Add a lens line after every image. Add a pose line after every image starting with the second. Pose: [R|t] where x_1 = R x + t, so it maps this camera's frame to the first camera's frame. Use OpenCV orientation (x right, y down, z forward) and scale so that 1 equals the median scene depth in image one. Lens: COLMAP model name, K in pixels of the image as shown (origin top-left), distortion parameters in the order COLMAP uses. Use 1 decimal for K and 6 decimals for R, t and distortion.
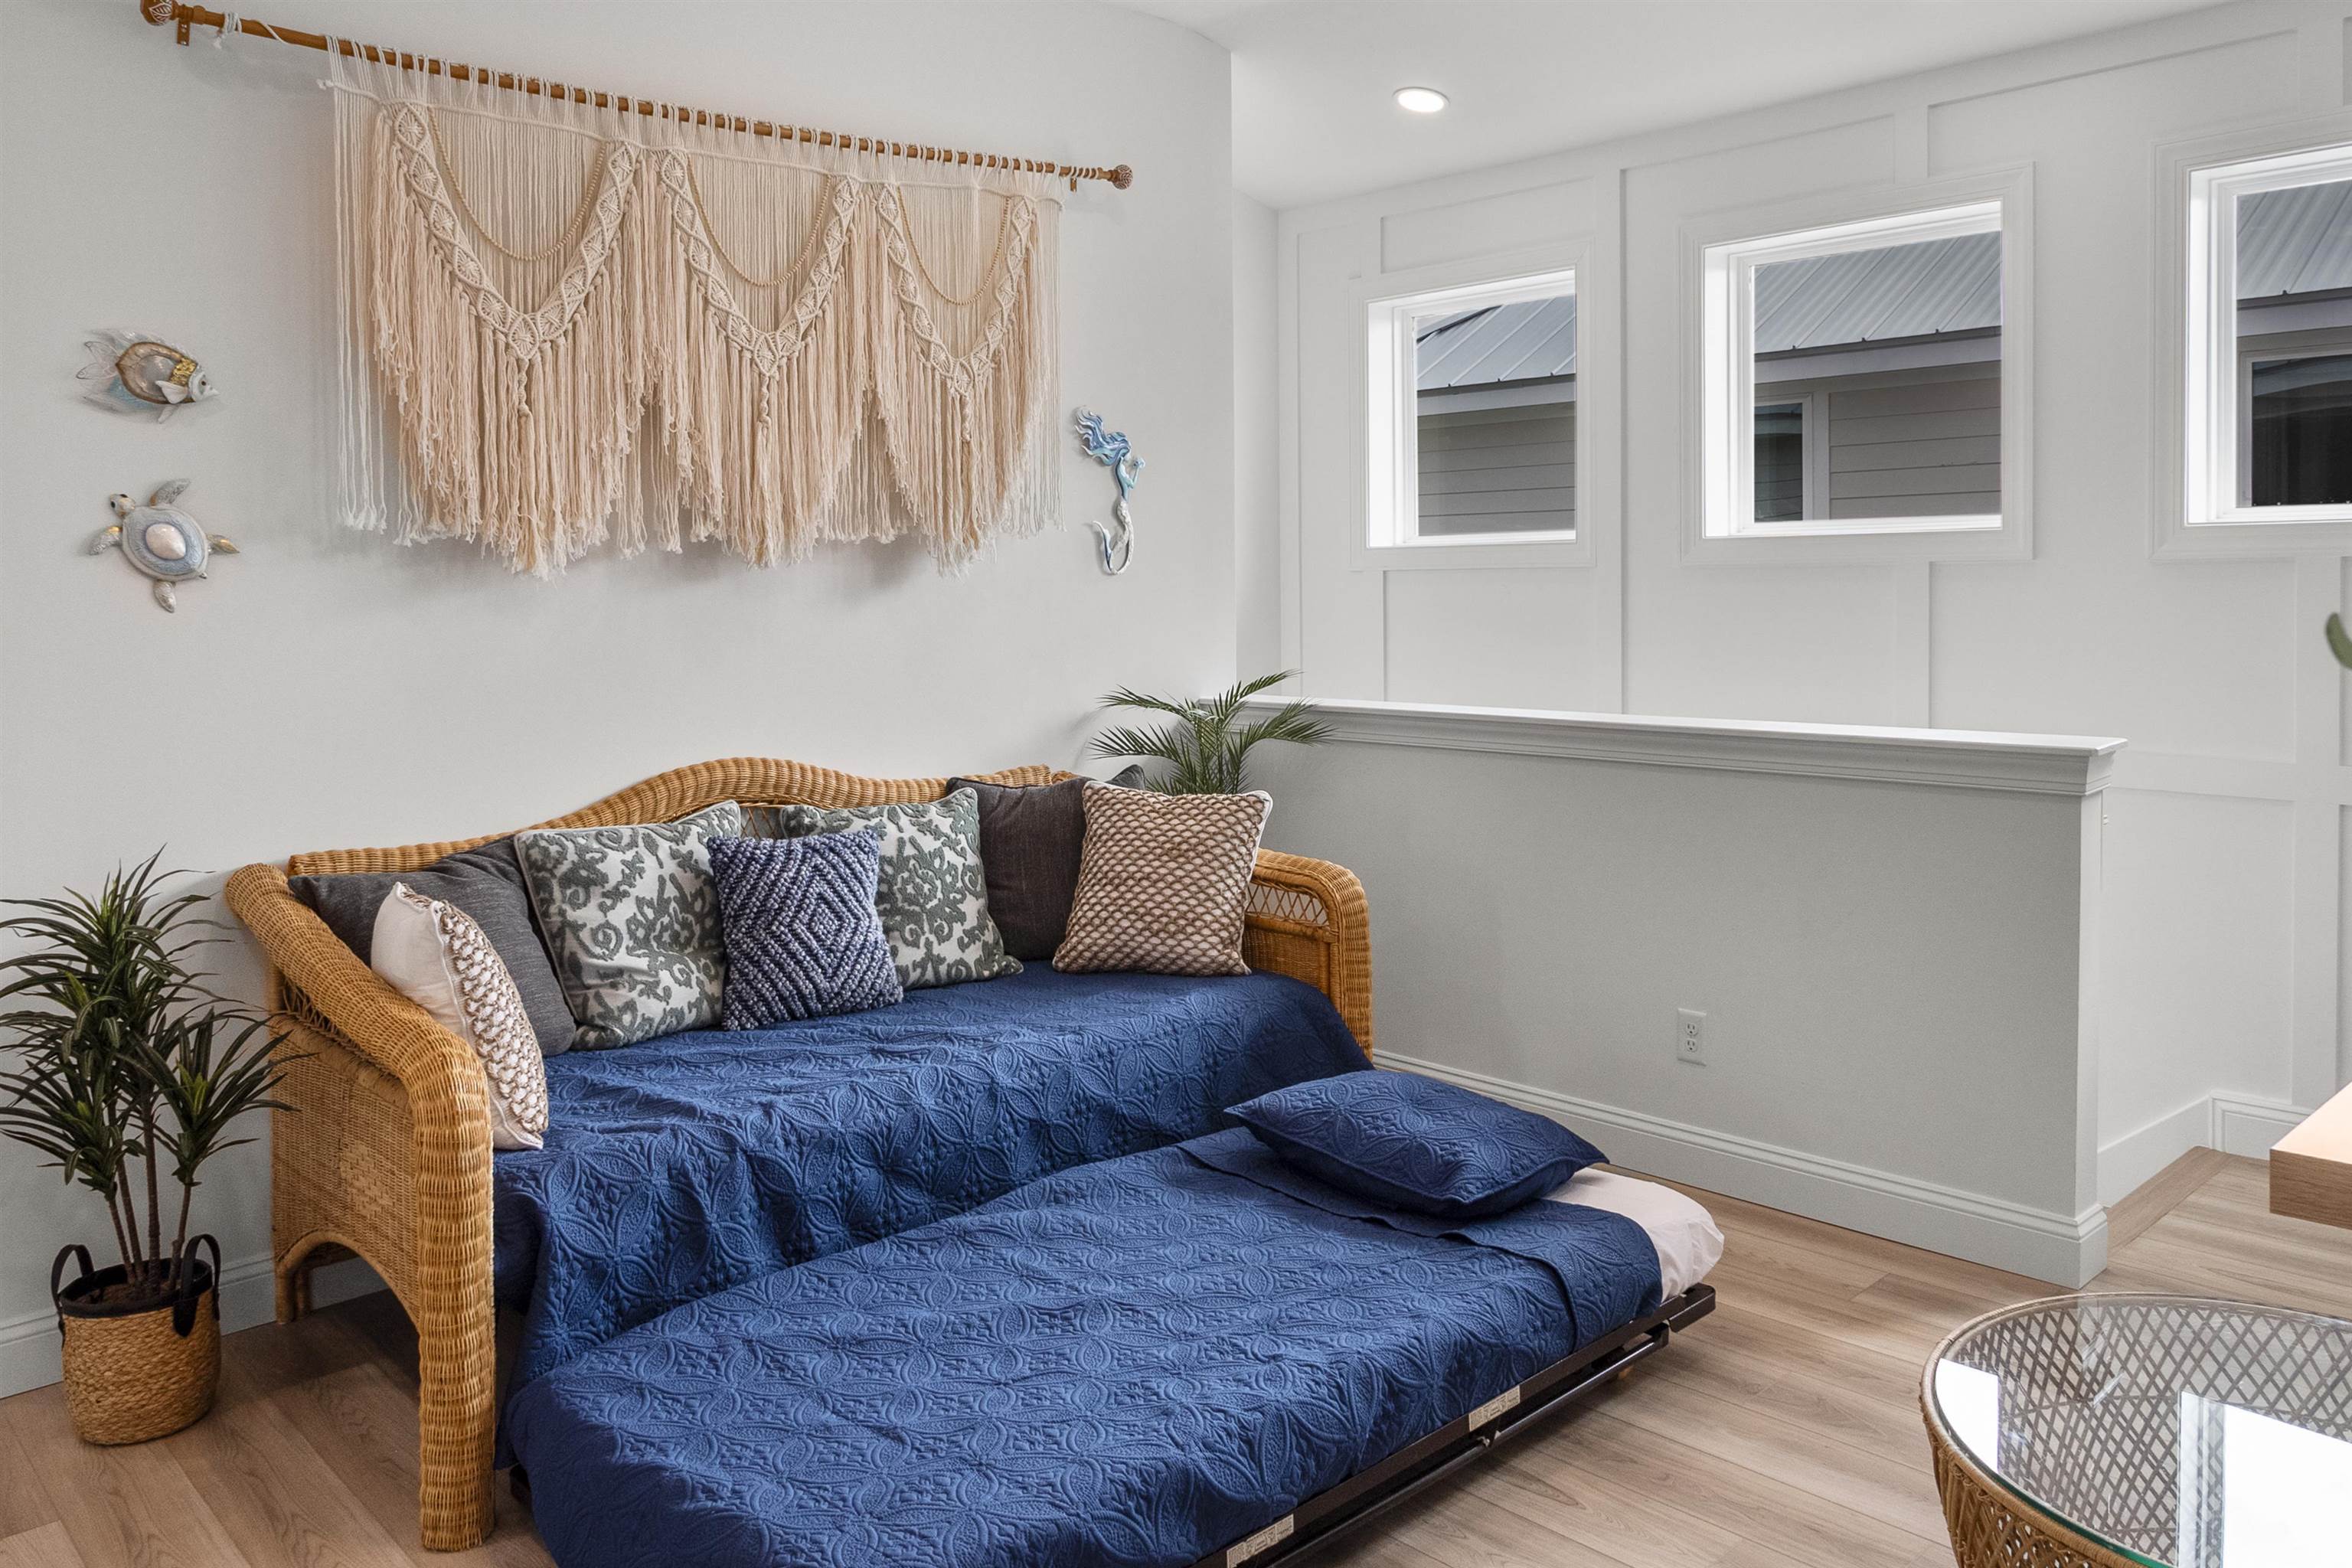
lens RADIAL K [[1737.2, 0, 1177.2], [0, 1737.2, 630.4], [0, 0, 1]] dist [-0.002111, -0.000891]
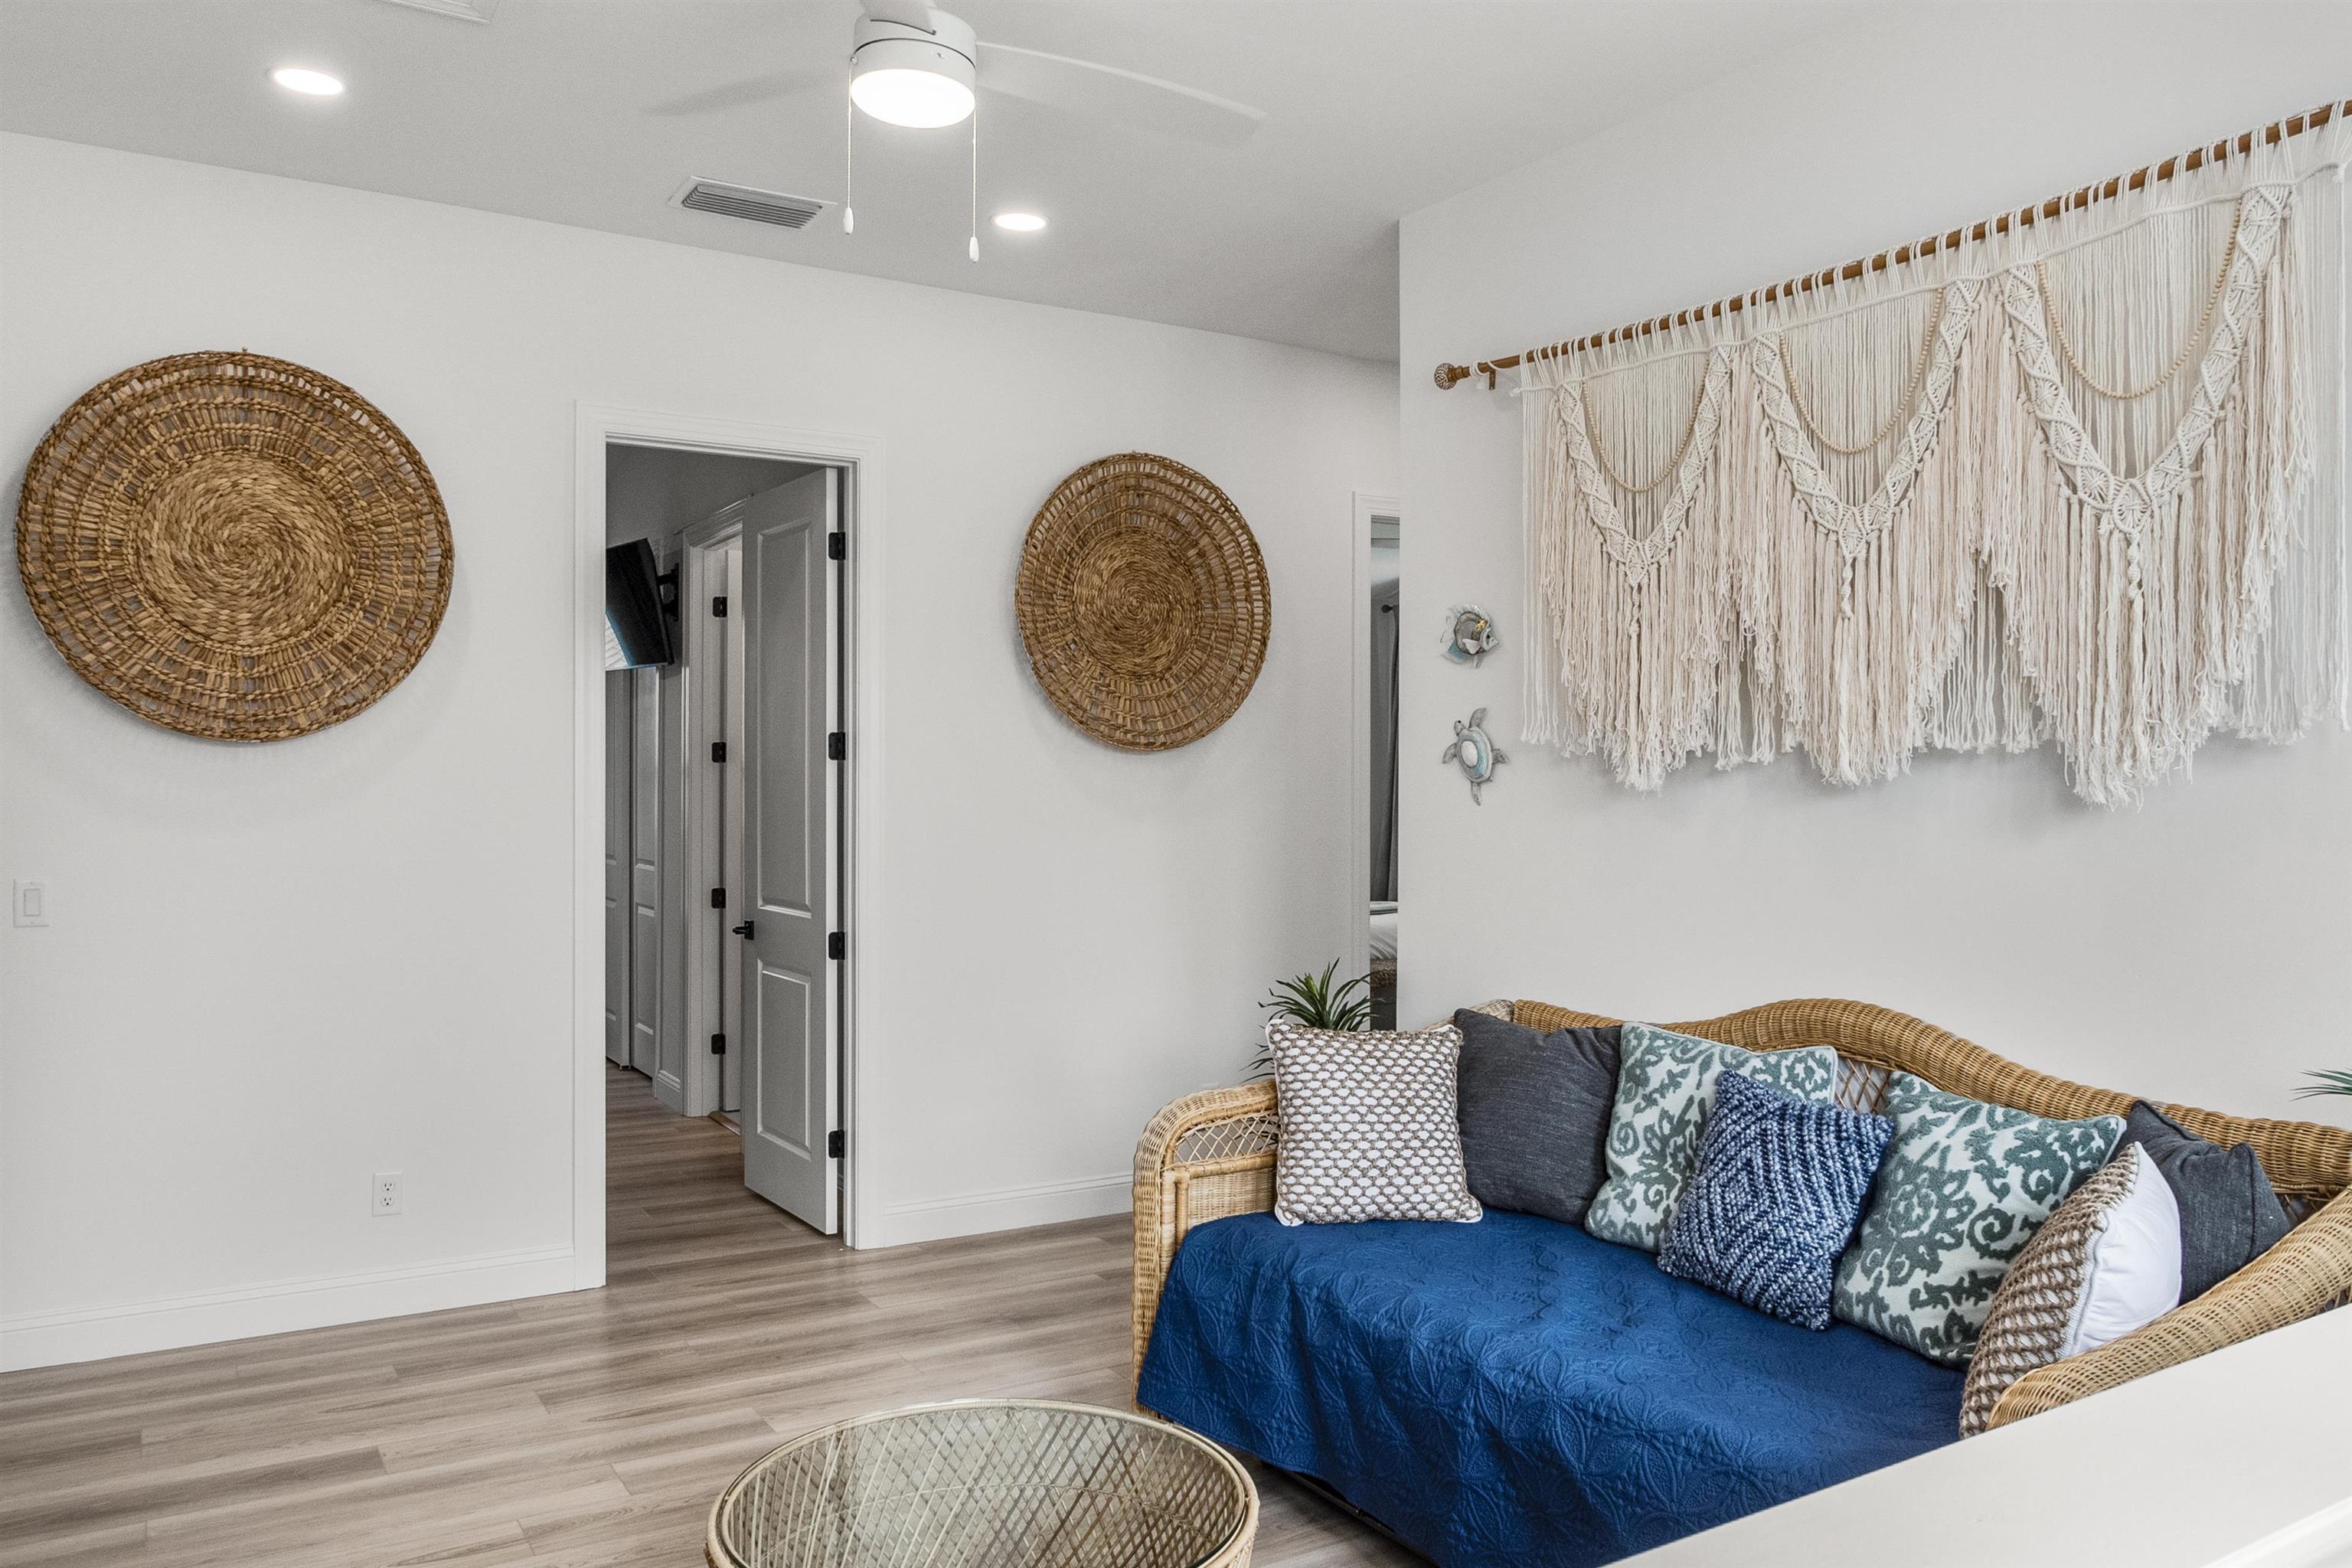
lens RADIAL K [[1739.5, 0, 1176.5], [0, 1739.5, 777.8], [0, 0, 1]] dist [0.000204, -0.002493]
pose [[-0.195199, 0.019413, -0.980572, 0.707292], [-0.035317, 0.999017, 0.026808, -0.052700], [0.980128, 0.039864, -0.194321, 0.893458]]
